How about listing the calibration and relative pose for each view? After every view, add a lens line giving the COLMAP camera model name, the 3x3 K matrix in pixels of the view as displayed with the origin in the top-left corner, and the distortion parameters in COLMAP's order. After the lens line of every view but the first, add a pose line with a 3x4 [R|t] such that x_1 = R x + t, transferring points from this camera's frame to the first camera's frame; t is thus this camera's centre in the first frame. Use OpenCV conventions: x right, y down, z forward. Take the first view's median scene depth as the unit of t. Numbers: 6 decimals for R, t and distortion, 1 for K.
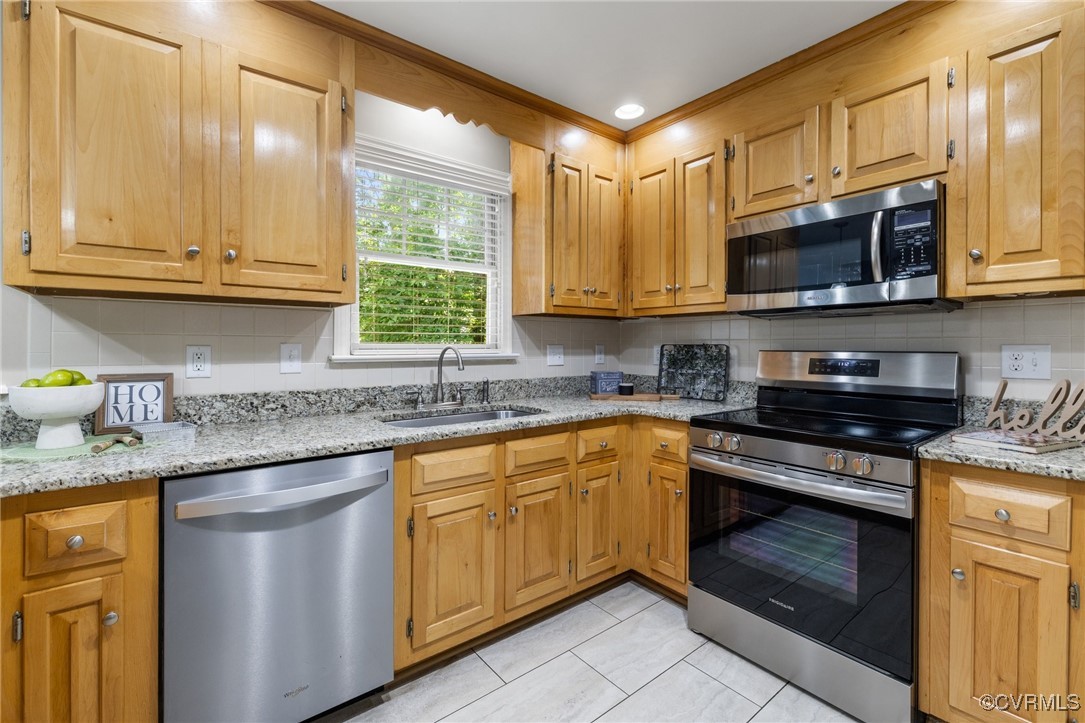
lens RADIAL K [[474.2, 0, 545.2], [0, 474.2, 351.6], [0, 0, 1]] dist [-0.001001, 0.000233]
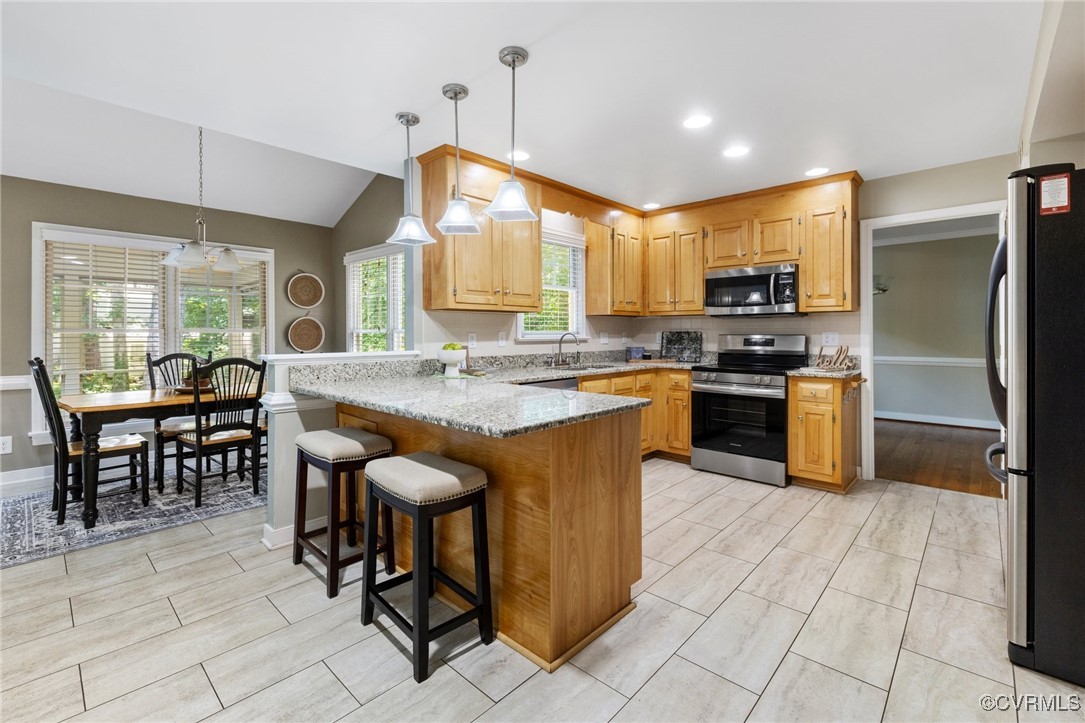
lens RADIAL K [[474.2, 0, 551.8], [0, 474.2, 337.1], [0, 0, 1]] dist [-0.001001, 0.000233]
pose [[0.987475, -0.004012, 0.157722, -0.552543], [0.004486, 0.999986, -0.002651, 0.010282], [-0.157709, 0.003325, 0.987480, -0.843113]]
